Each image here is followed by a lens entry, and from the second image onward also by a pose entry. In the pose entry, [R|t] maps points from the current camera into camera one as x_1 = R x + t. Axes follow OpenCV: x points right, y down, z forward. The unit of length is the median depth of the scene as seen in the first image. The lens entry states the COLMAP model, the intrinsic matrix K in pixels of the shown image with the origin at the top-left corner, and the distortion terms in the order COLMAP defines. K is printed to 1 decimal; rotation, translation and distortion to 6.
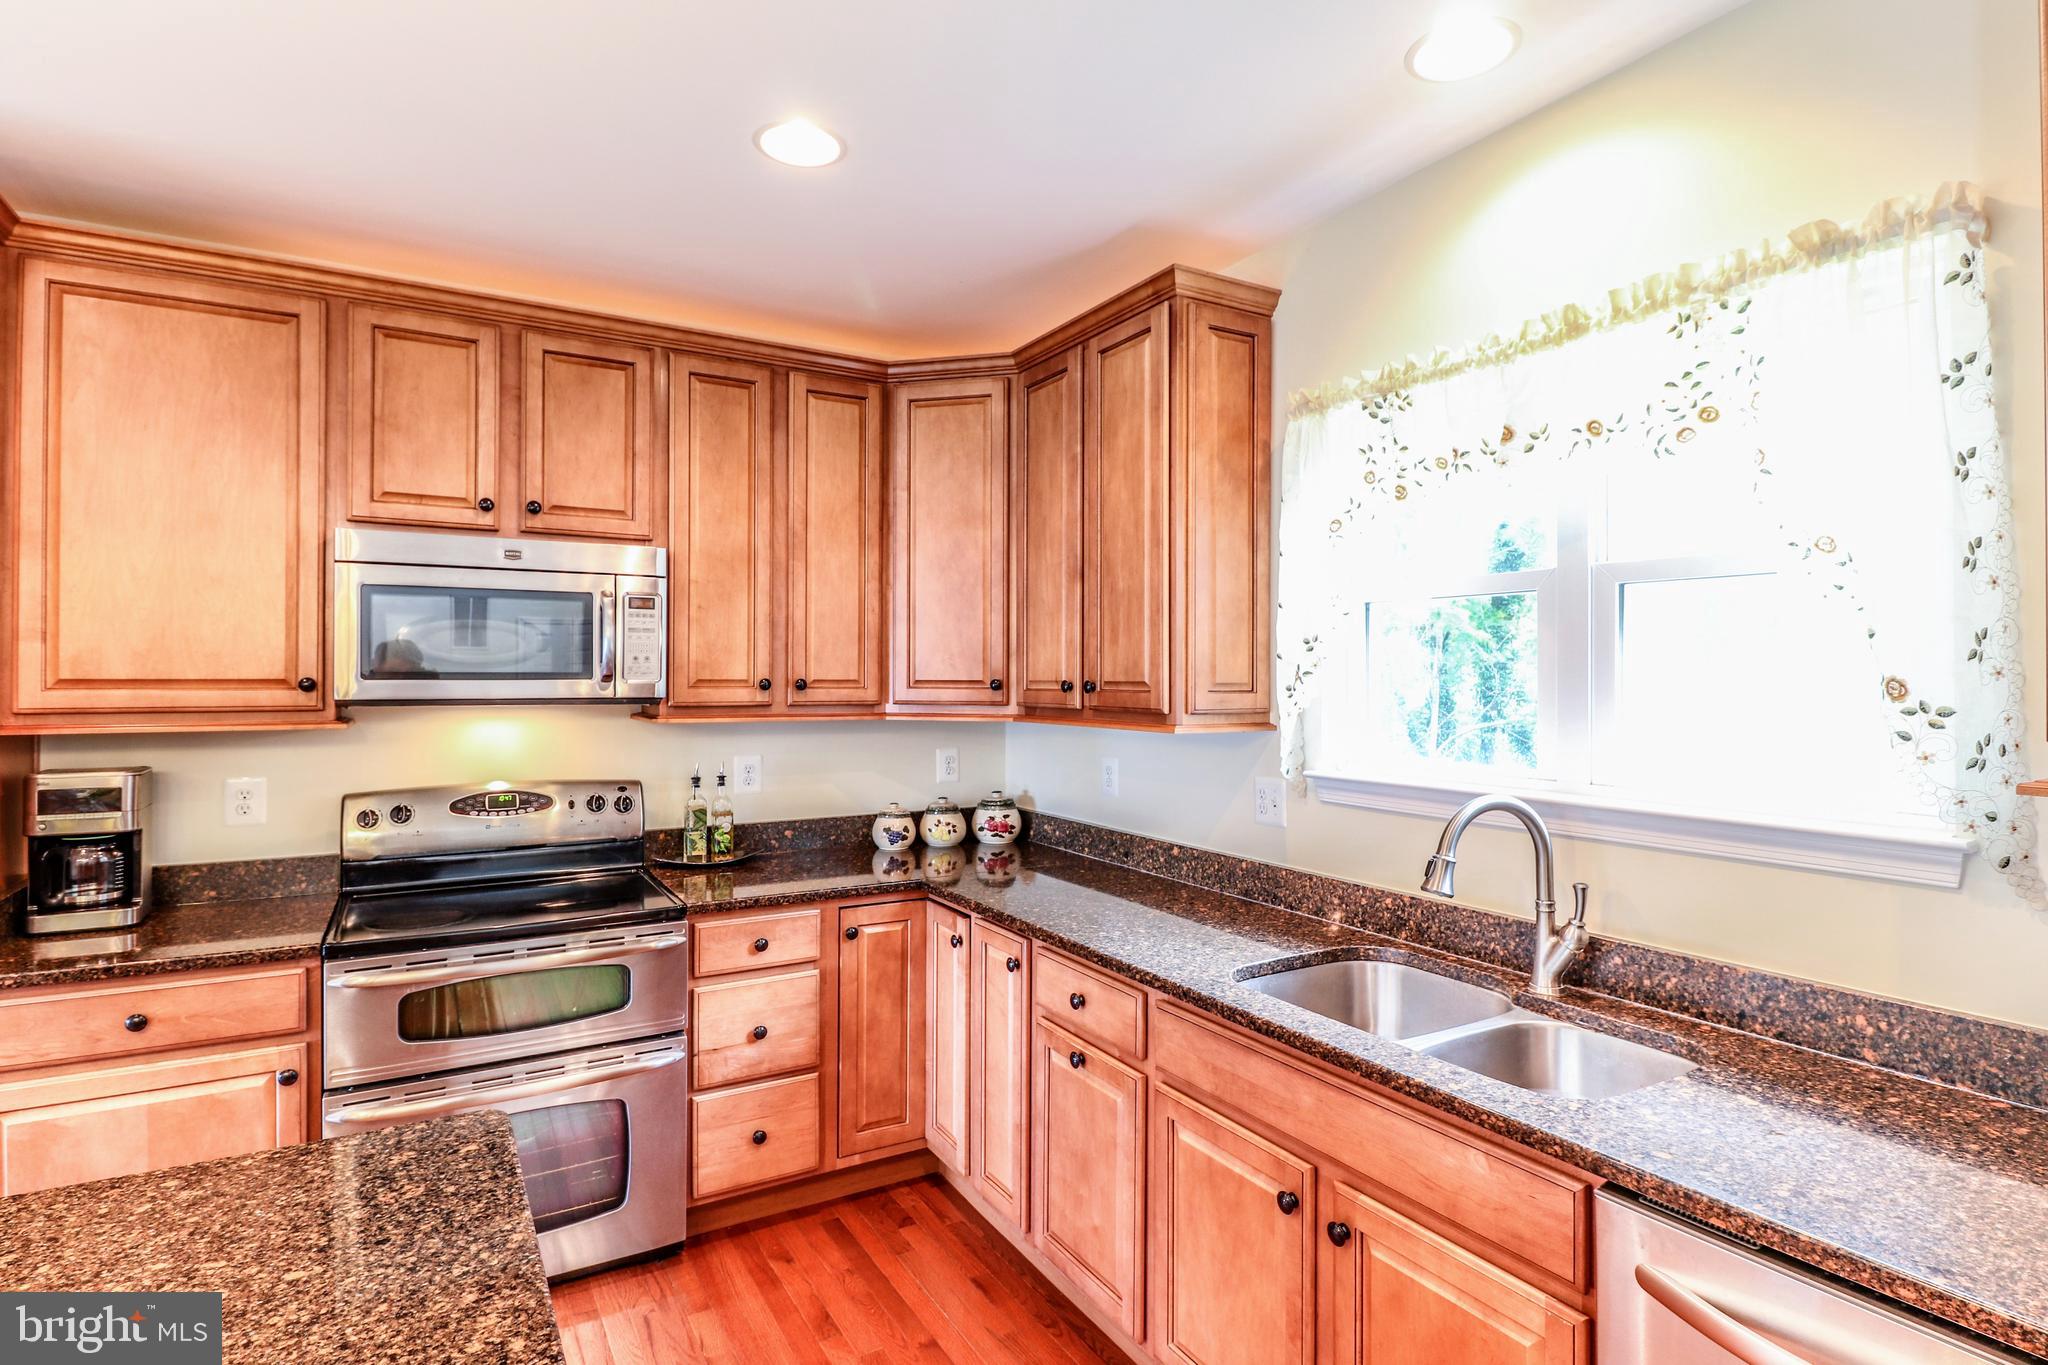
lens RADIAL K [[1035.3, 0, 972.1], [0, 1035.3, 665.0], [0, 0, 1]] dist [0.000979, -0.006930]
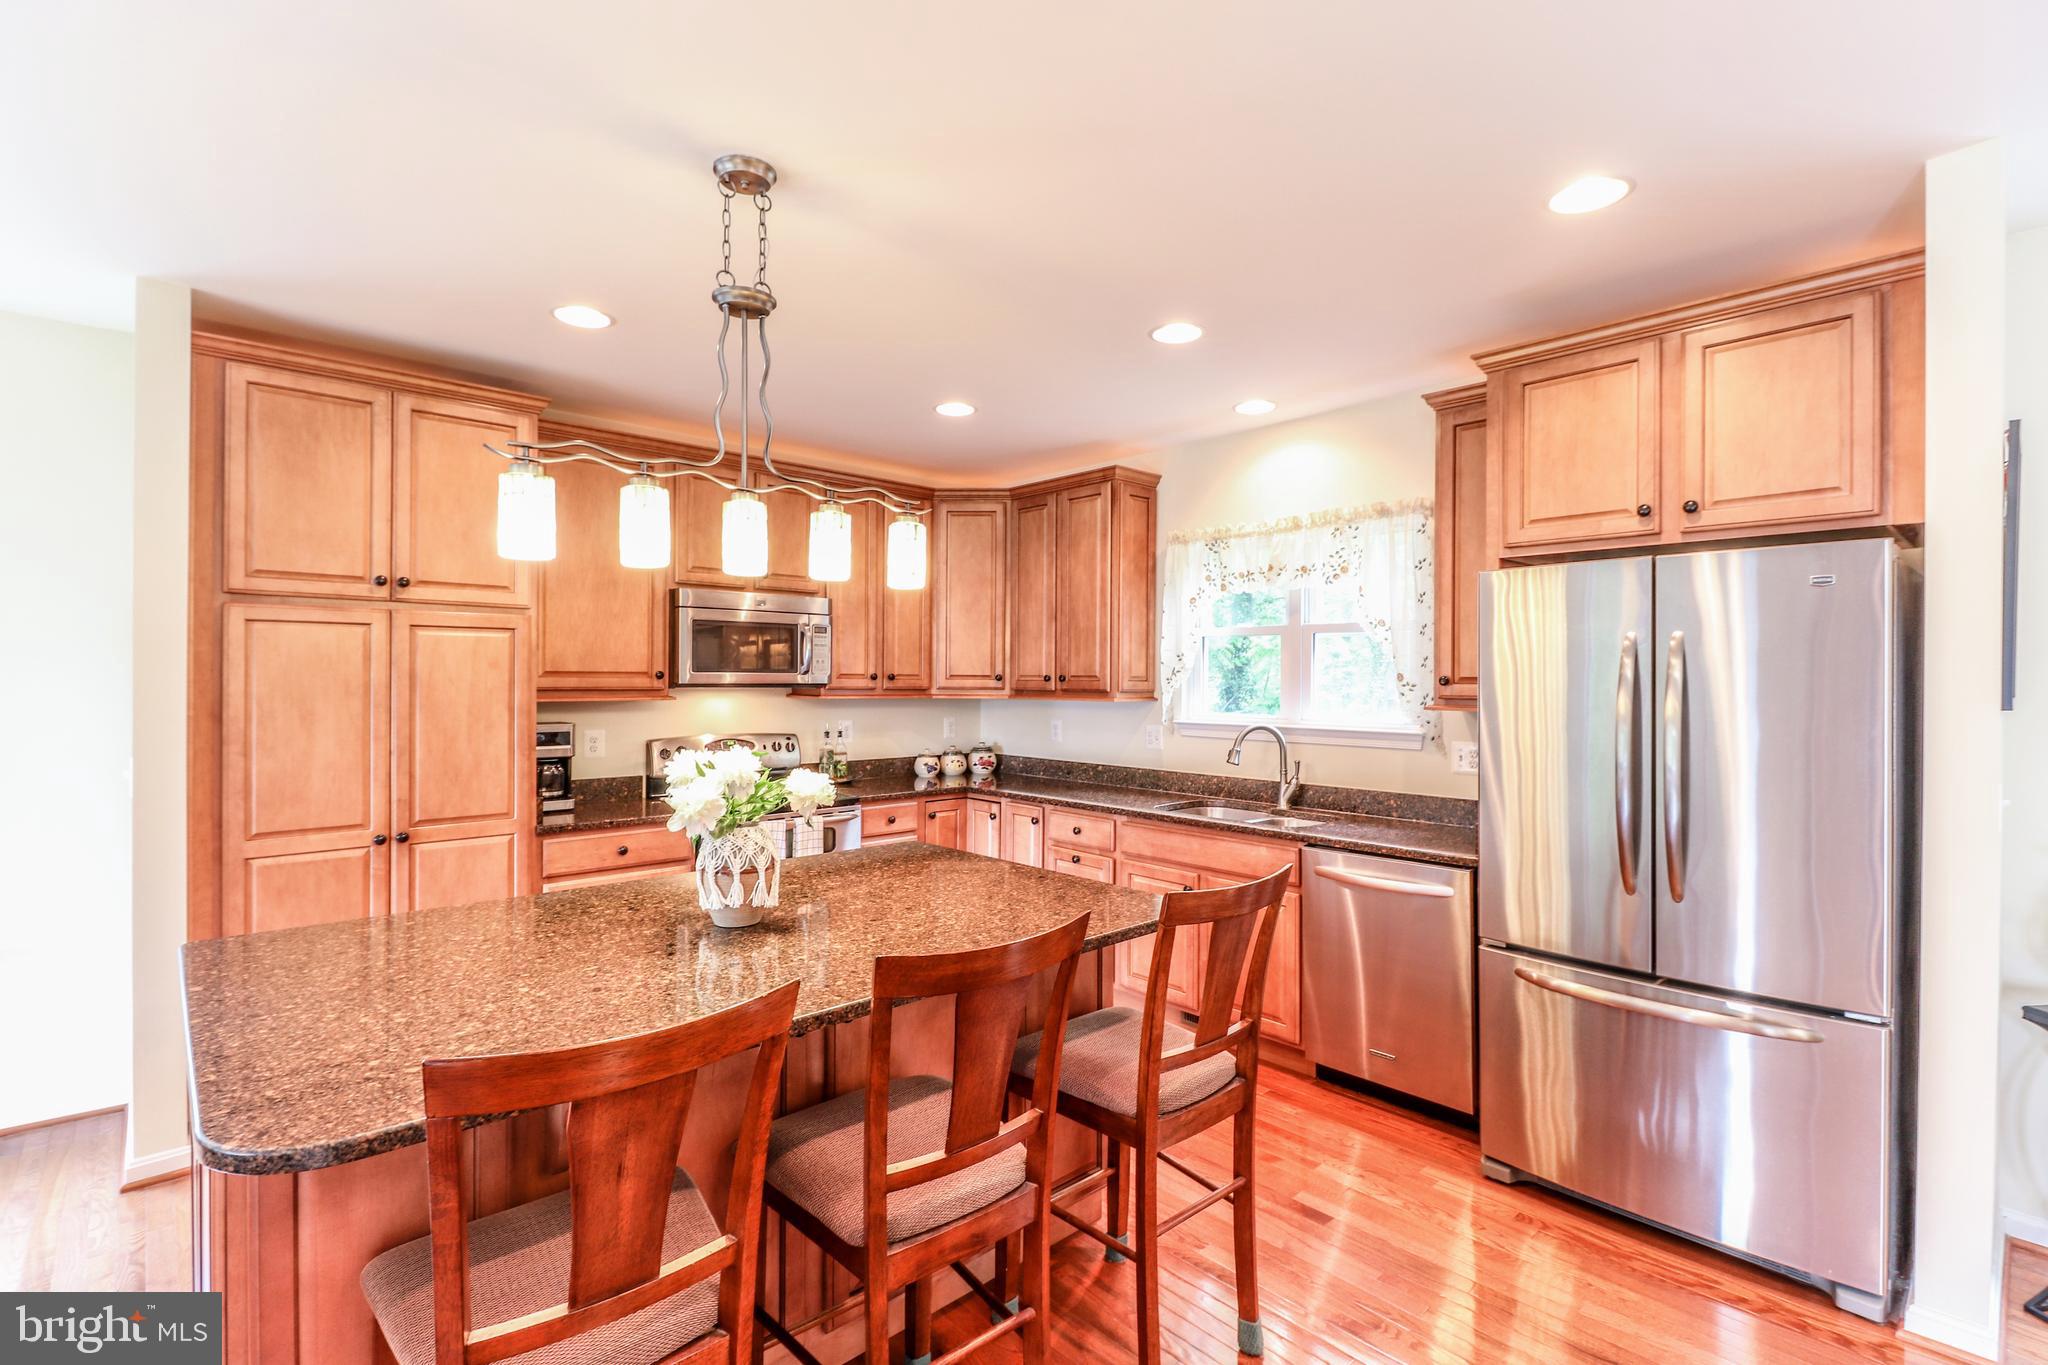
lens RADIAL K [[960.8, 0, 1029.0], [0, 960.8, 671.9], [0, 0, 1]] dist [0.025294, -0.022289]
pose [[0.966509, 0.004468, 0.256594, -0.404464], [-0.005955, 0.999970, 0.005017, 0.001197], [-0.256564, -0.006377, 0.966506, -0.686608]]
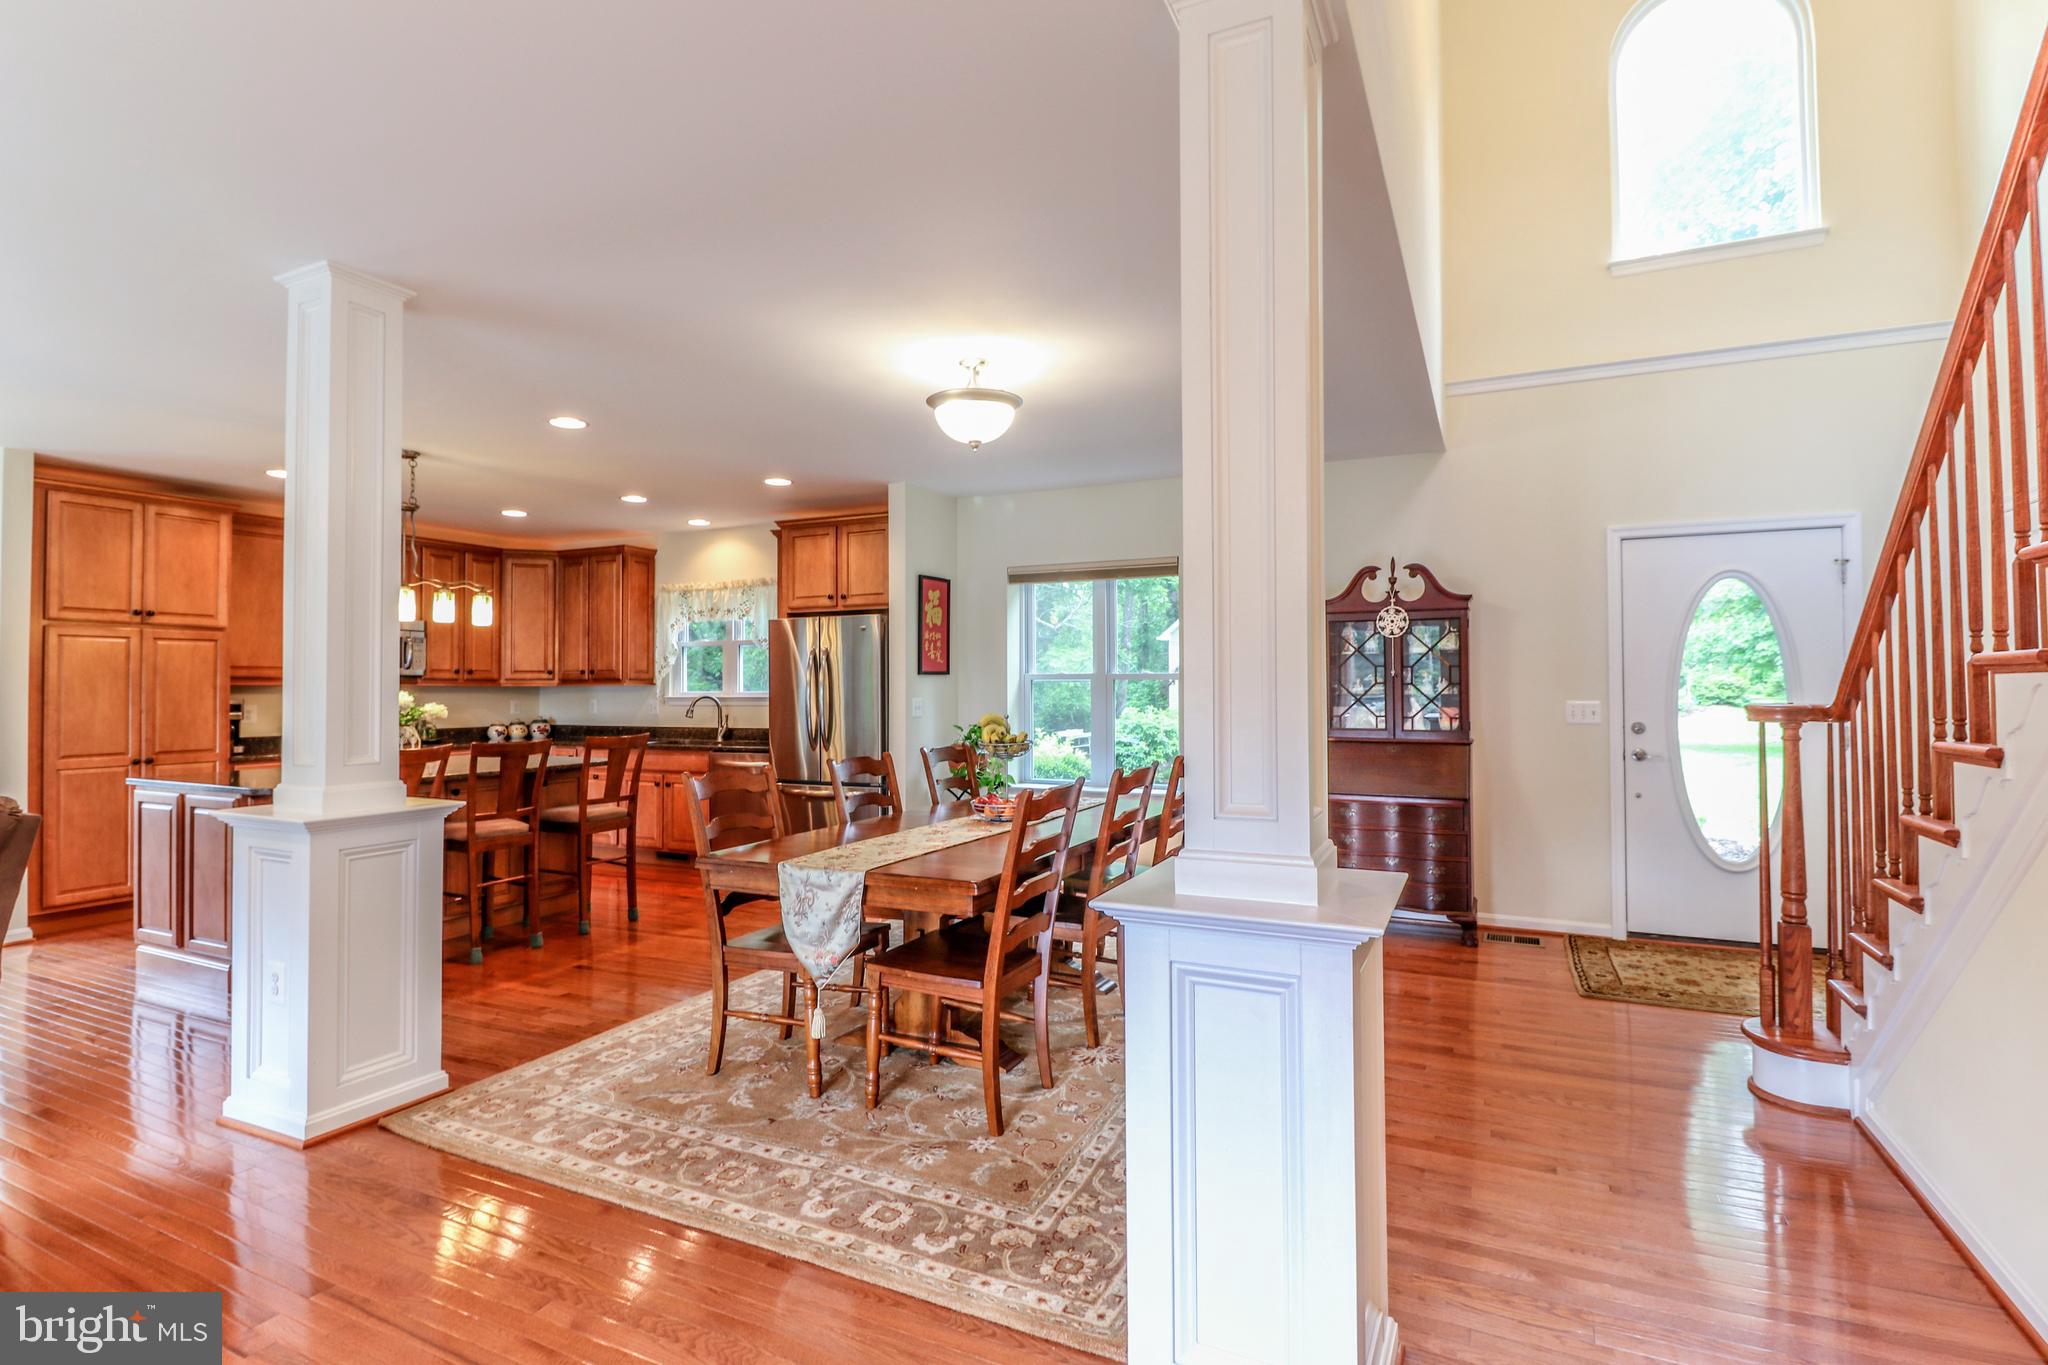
lens RADIAL K [[1000.6, 0, 1035.8], [0, 1000.6, 670.3], [0, 0, 1]] dist [0.032495, -0.022273]
pose [[0.805502, 0.004784, 0.592574, -0.603533], [-0.000903, 0.999976, -0.006845, 0.036205], [-0.592593, 0.004979, 0.805487, -2.204583]]
